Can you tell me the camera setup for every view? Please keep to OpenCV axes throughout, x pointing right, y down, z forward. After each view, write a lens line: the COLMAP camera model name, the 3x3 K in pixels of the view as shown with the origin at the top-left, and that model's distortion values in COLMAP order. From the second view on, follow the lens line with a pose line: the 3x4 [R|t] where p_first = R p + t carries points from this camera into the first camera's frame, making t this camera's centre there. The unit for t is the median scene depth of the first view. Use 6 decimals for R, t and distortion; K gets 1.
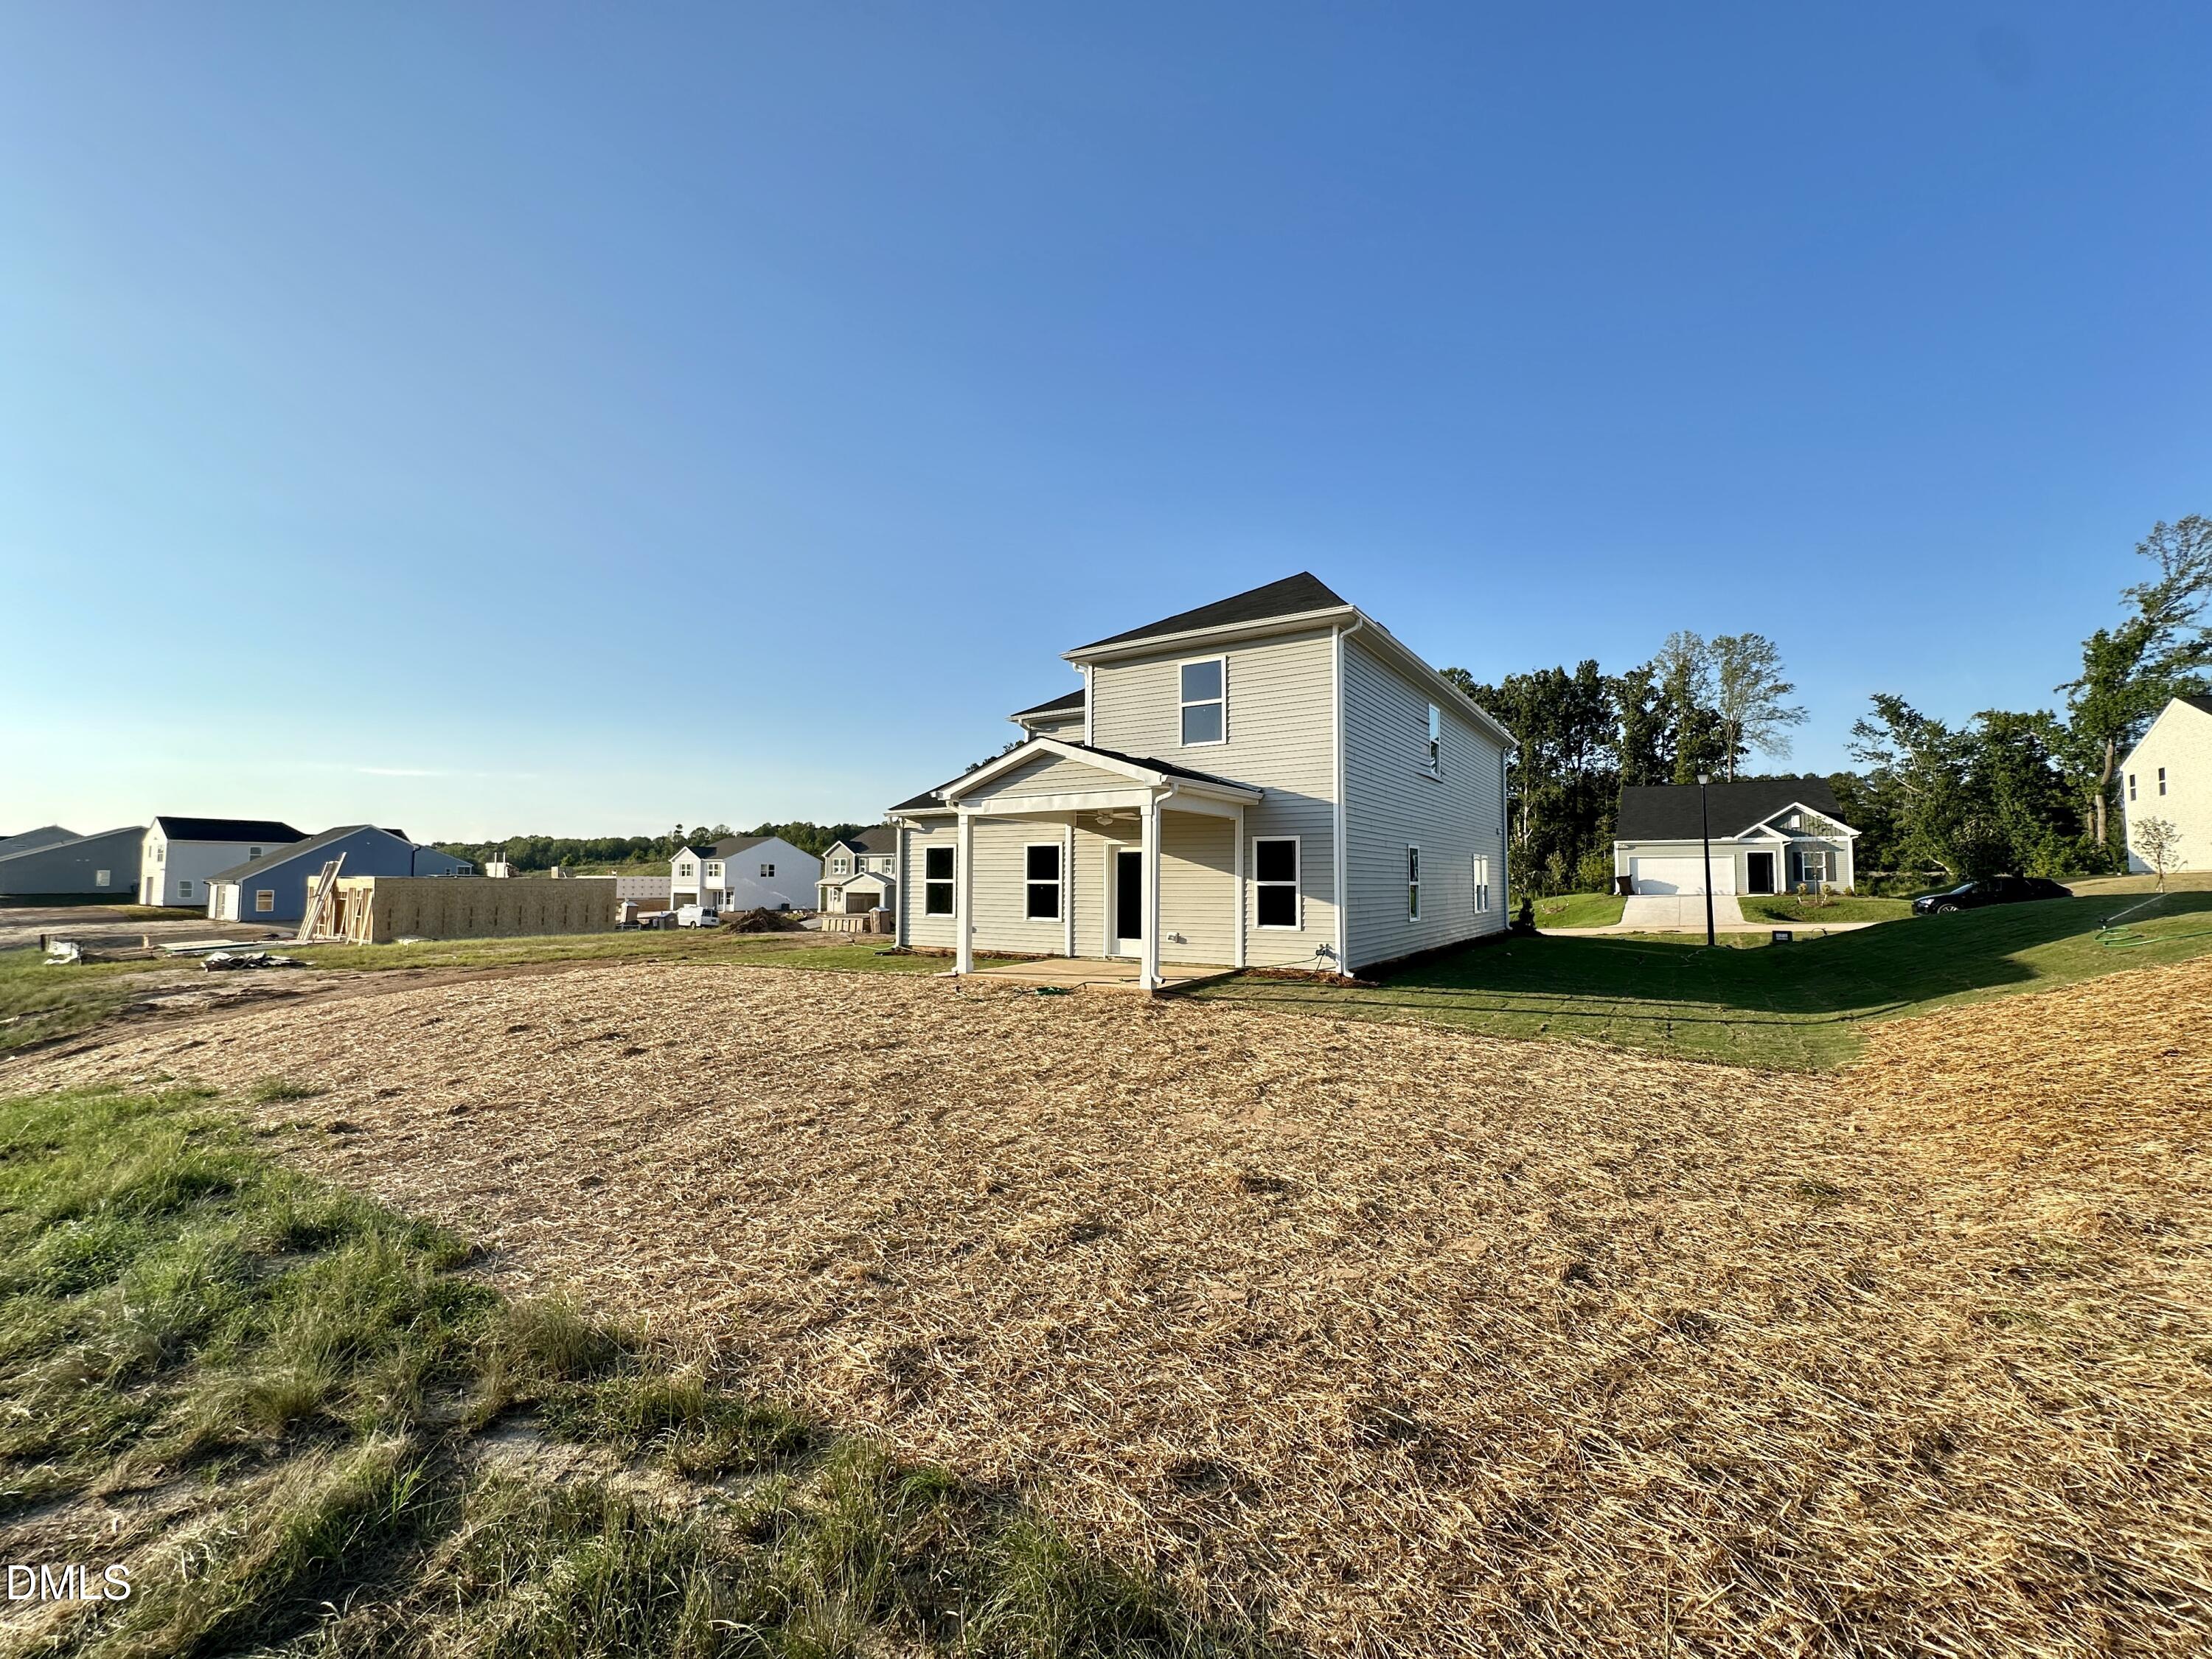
lens RADIAL K [[878.6, 0, 1106.0], [0, 878.6, 829.5], [0, 0, 1]] dist [-0.000934, -0.000049]
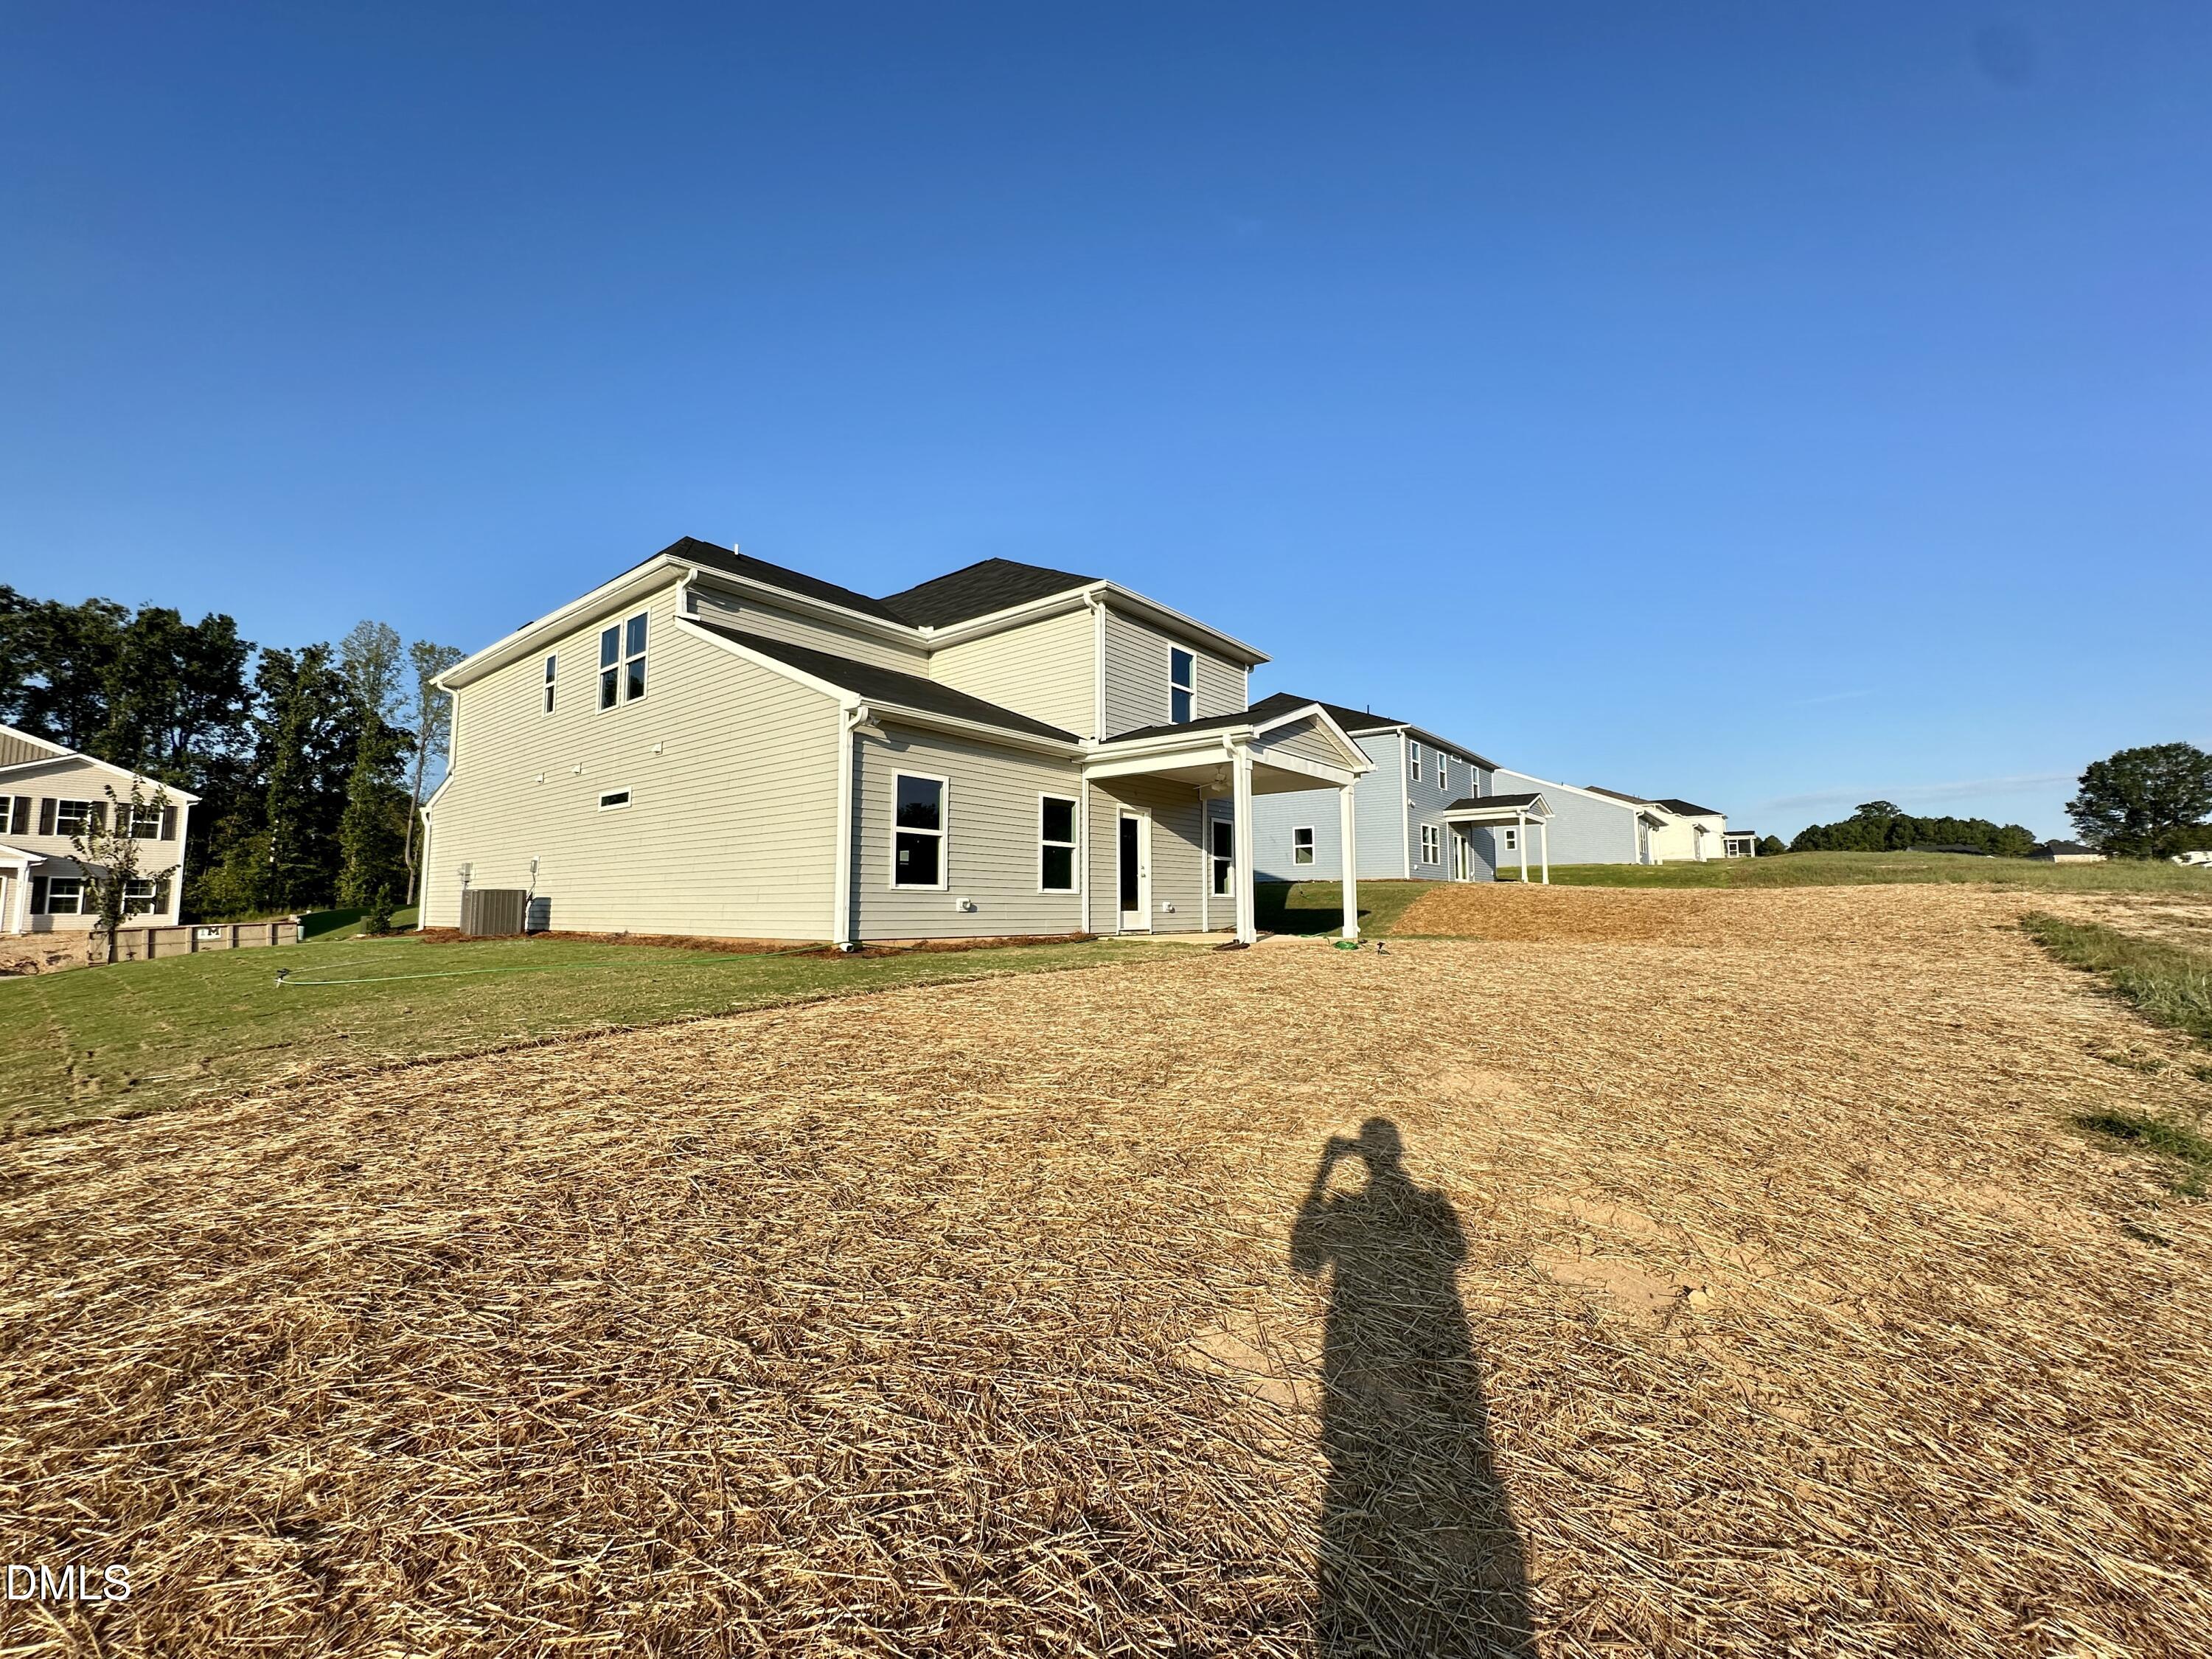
lens RADIAL K [[878.6, 0, 1106.0], [0, 878.6, 829.5], [0, 0, 1]] dist [-0.000934, -0.000049]
pose [[0.102178, 0.086734, 0.990978, -0.855915], [-0.056342, 0.995097, -0.081285, 0.108711], [-0.993169, -0.047529, 0.106563, 0.872139]]
